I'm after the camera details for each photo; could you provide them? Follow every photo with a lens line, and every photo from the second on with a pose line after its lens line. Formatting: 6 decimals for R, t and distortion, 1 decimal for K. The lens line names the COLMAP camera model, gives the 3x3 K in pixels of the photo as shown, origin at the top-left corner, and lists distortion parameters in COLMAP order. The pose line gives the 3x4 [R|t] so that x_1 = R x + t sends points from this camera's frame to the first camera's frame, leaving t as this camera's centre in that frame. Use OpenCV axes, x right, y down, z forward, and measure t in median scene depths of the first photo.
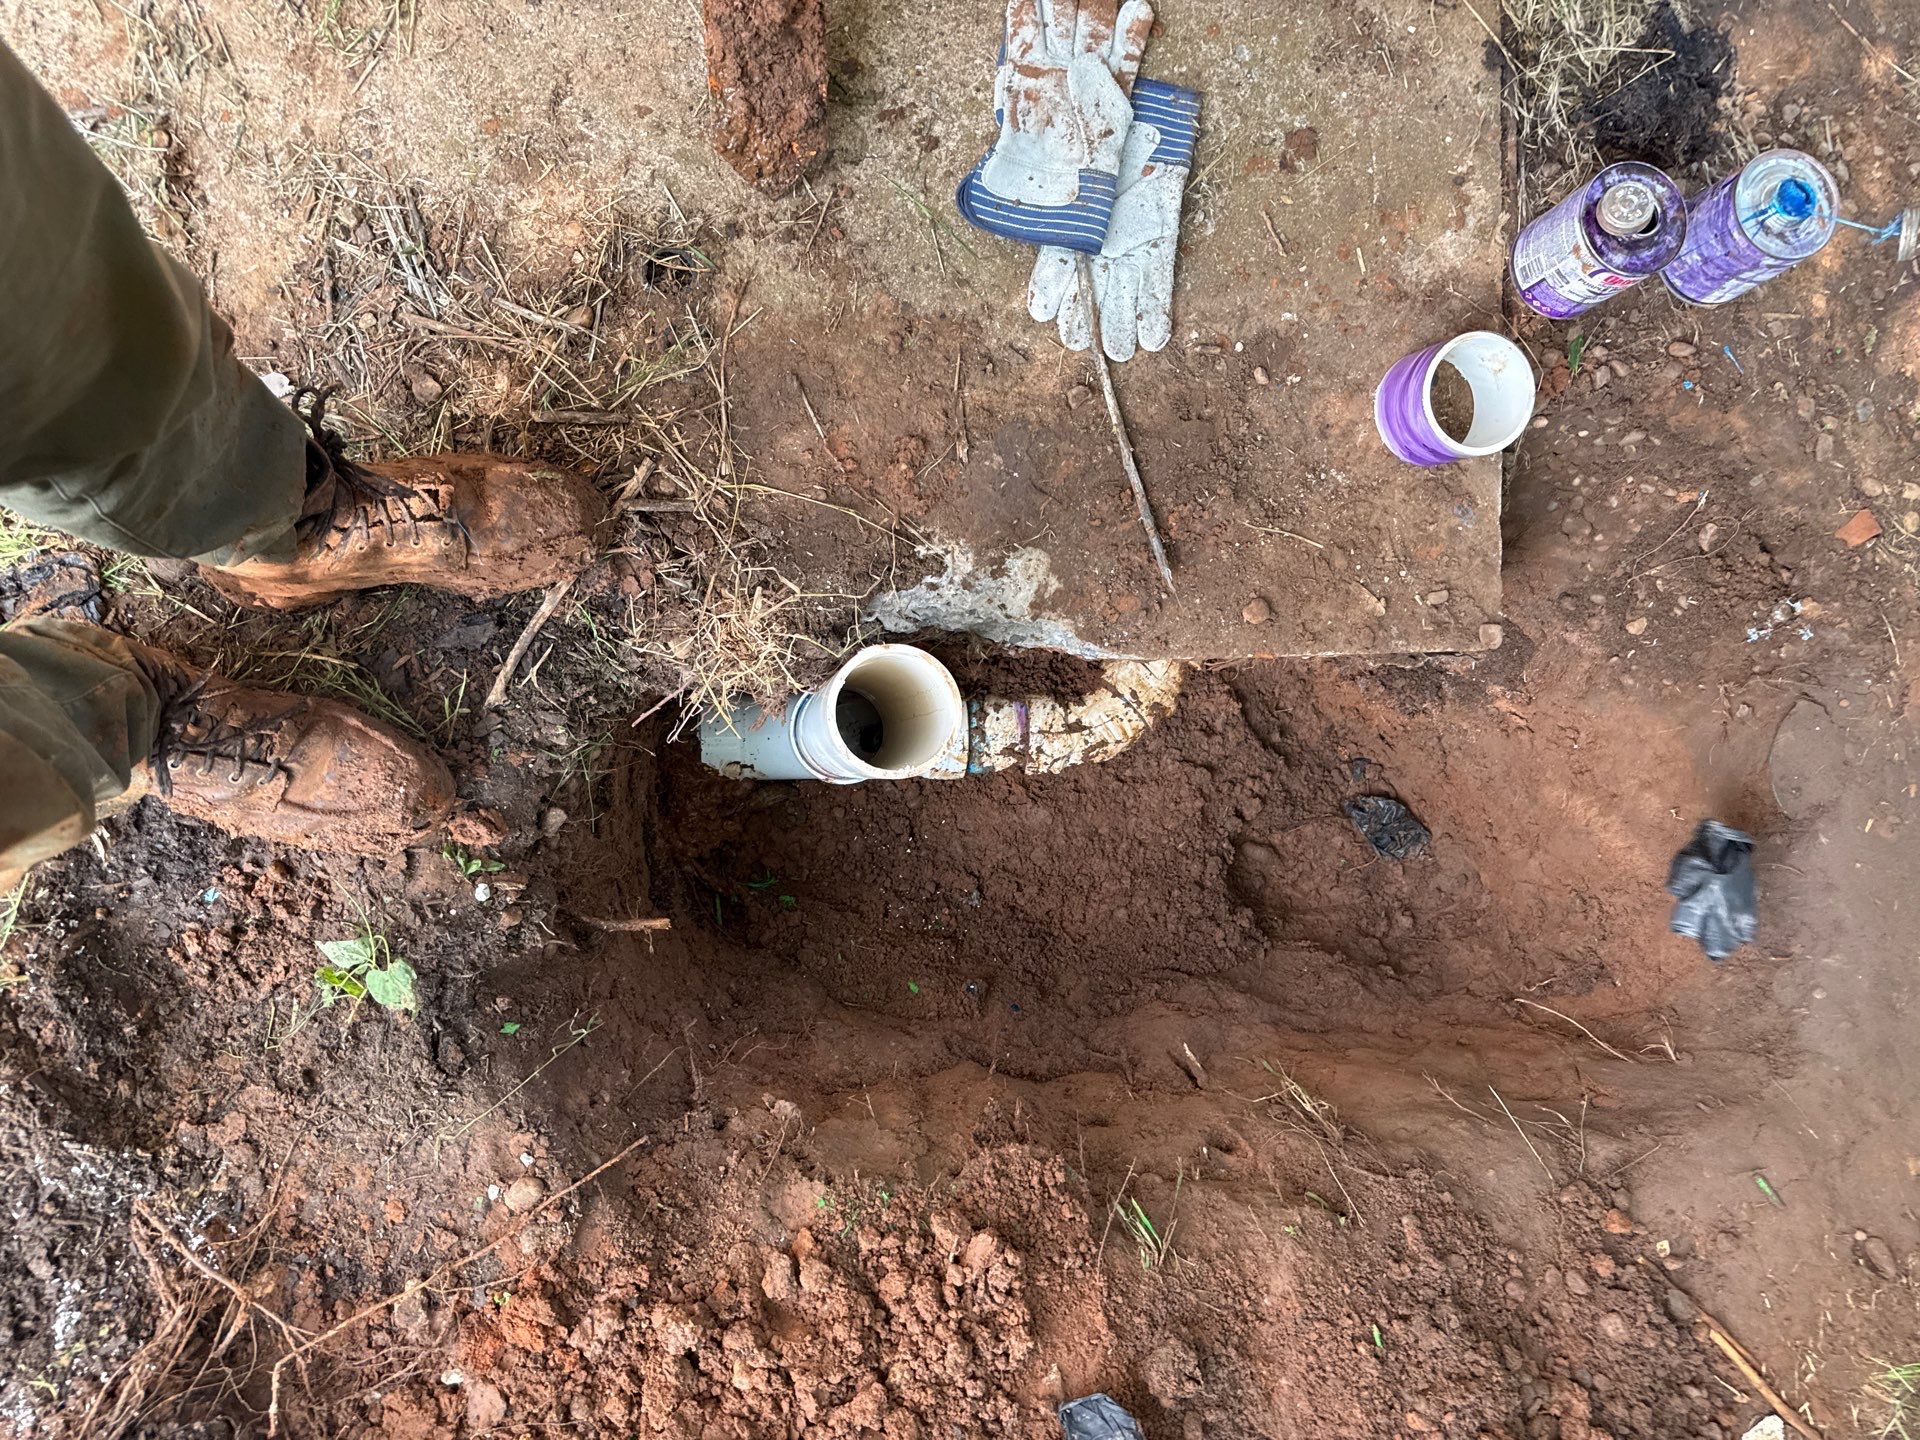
lens RADIAL K [[1411.7, 0, 960.0], [0, 1411.7, 720.0], [0, 0, 1]] dist [-0.001494, -0.001149]
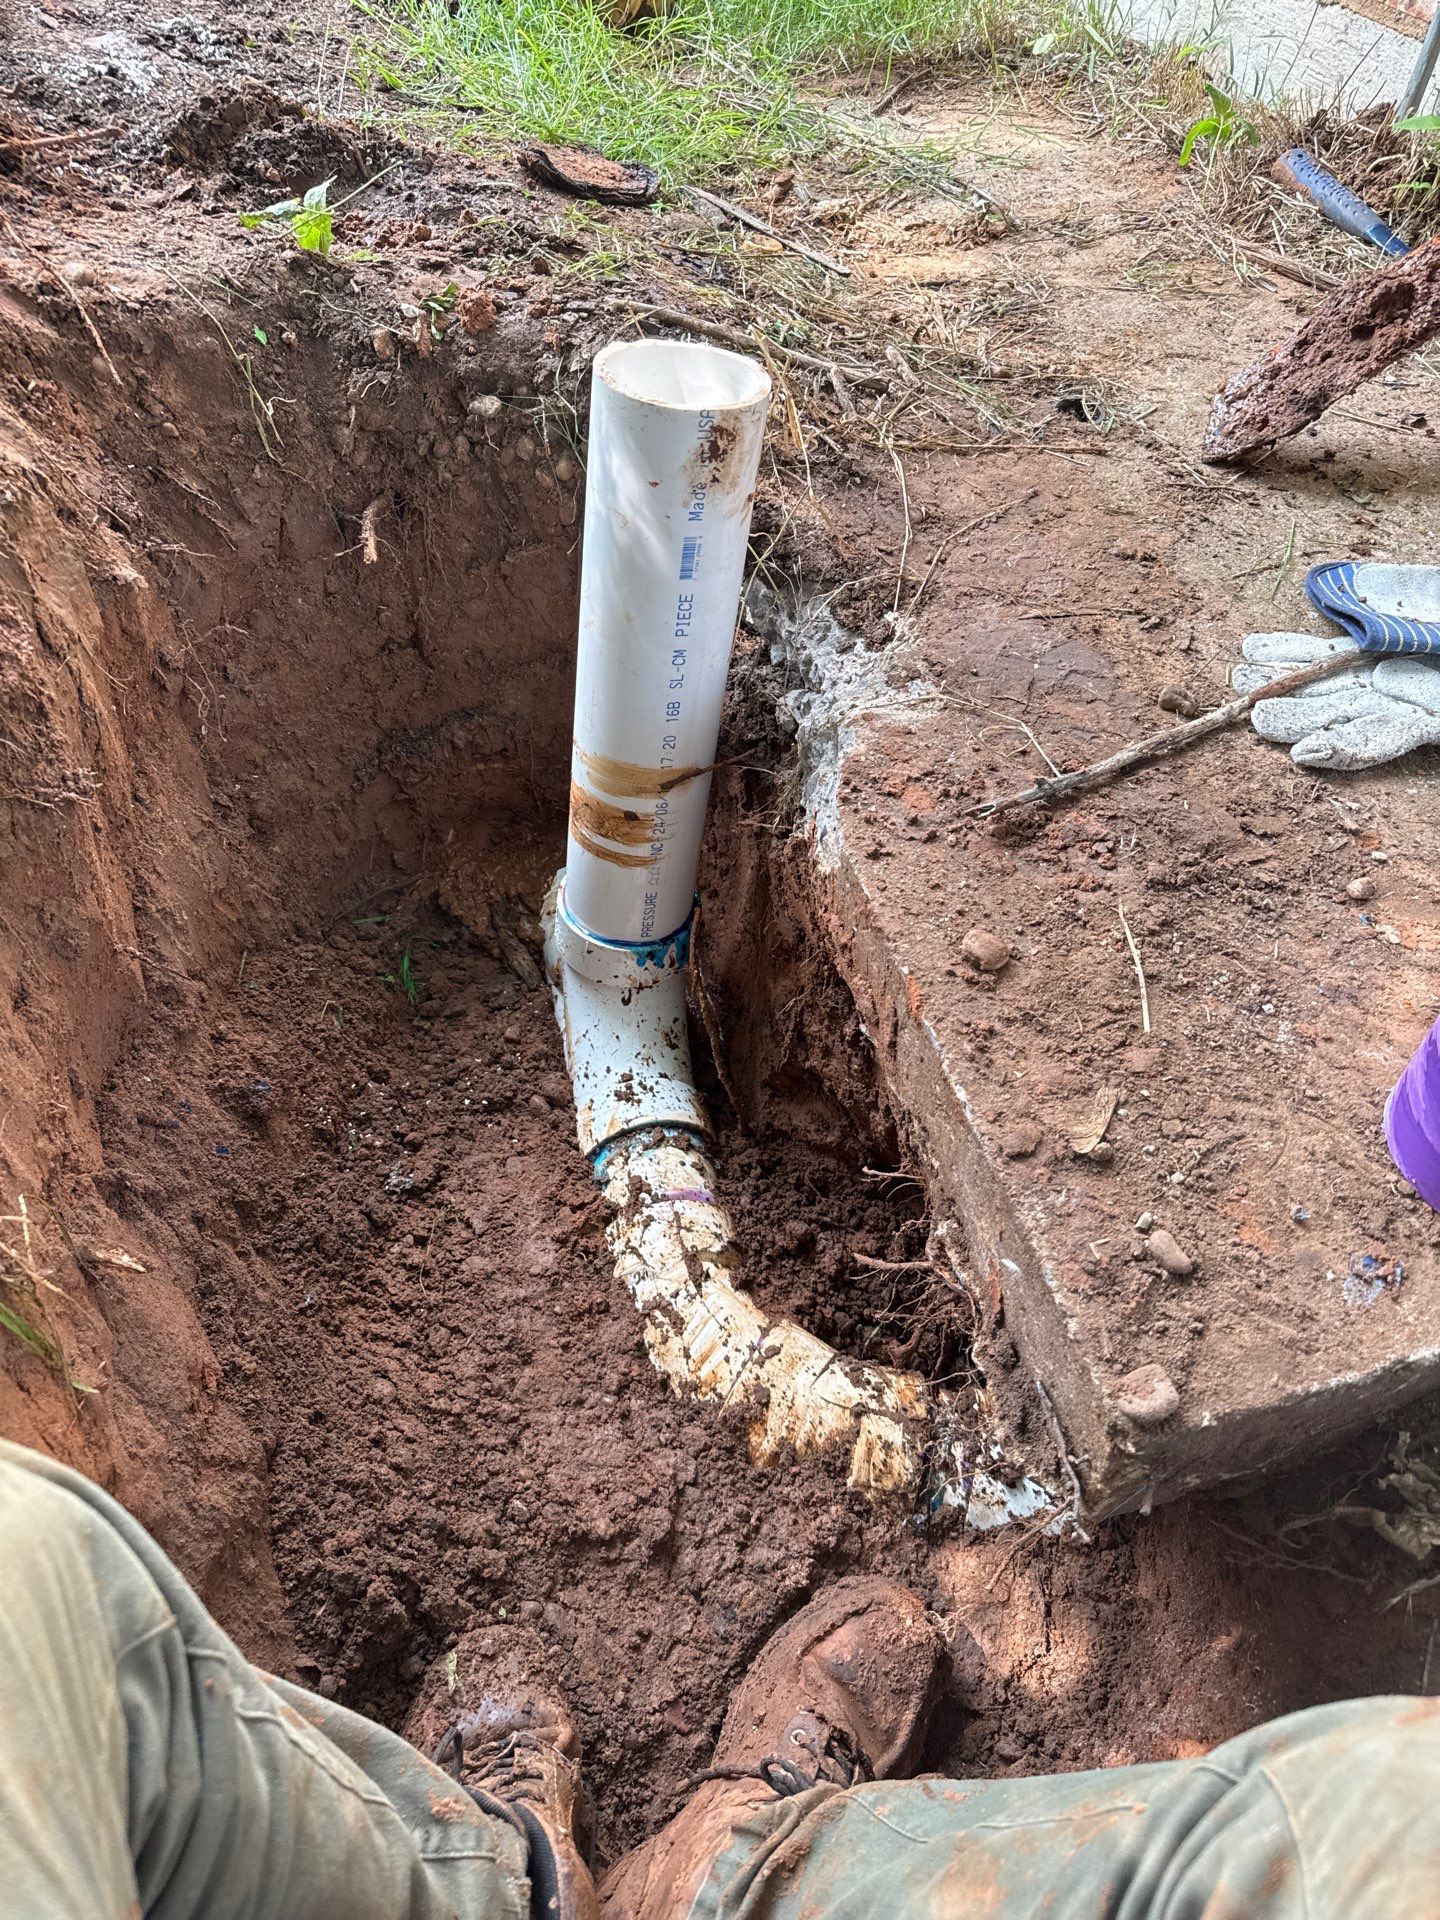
lens RADIAL K [[1411.7, 0, 720.0], [0, 1411.7, 960.0], [0, 0, 1]] dist [-0.001494, -0.001149]
pose [[0.234979, 0.549890, -0.801502, 0.499272], [-0.971189, 0.099128, -0.216717, 0.113788], [-0.039719, 0.829334, 0.557340, 0.553462]]
